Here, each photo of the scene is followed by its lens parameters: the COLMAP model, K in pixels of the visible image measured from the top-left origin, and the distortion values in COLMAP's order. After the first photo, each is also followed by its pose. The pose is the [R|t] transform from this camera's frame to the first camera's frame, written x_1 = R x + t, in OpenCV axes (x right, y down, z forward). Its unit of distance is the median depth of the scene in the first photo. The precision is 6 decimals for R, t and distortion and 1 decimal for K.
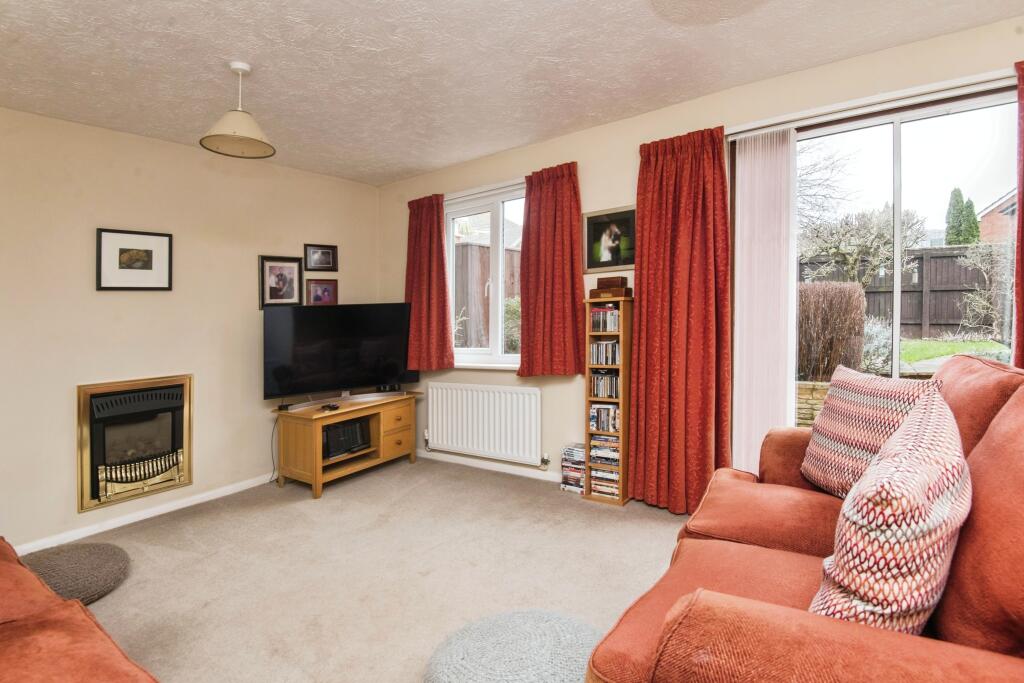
lens RADIAL K [[483.5, 0, 529.4], [0, 483.5, 307.1], [0, 0, 1]] dist [-0.002701, -0.000843]
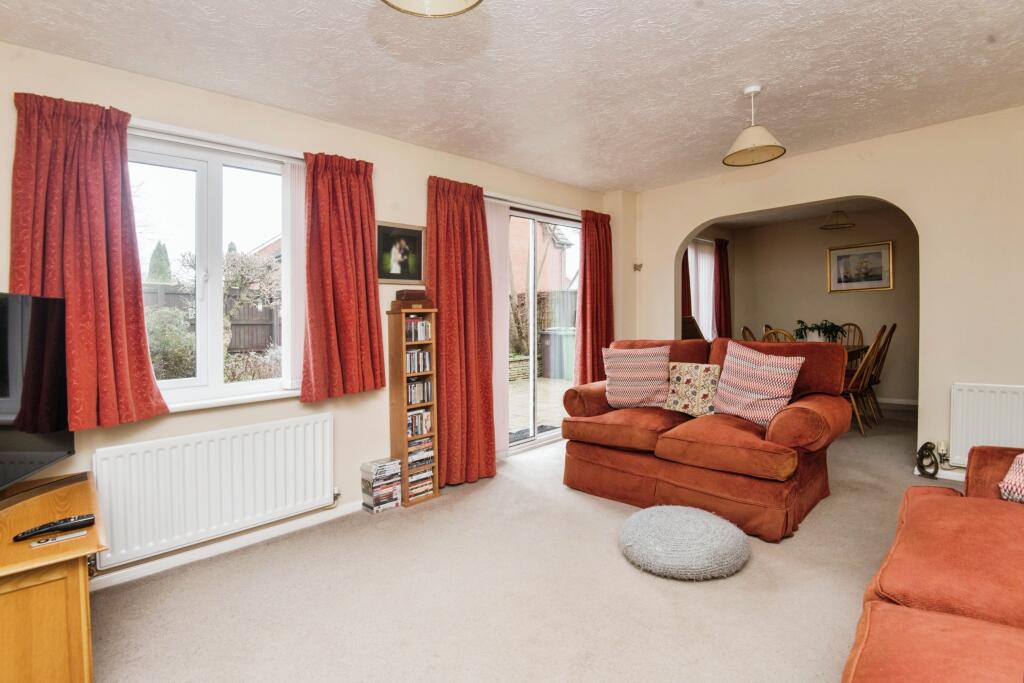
lens RADIAL K [[483.5, 0, 512.4], [0, 483.5, 338.5], [0, 0, 1]] dist [-0.002701, -0.000843]
pose [[0.208658, -0.004648, 0.977978, -0.822951], [0.010888, 0.999938, 0.002429, 0.044511], [-0.977928, 0.010142, 0.208696, 0.569471]]
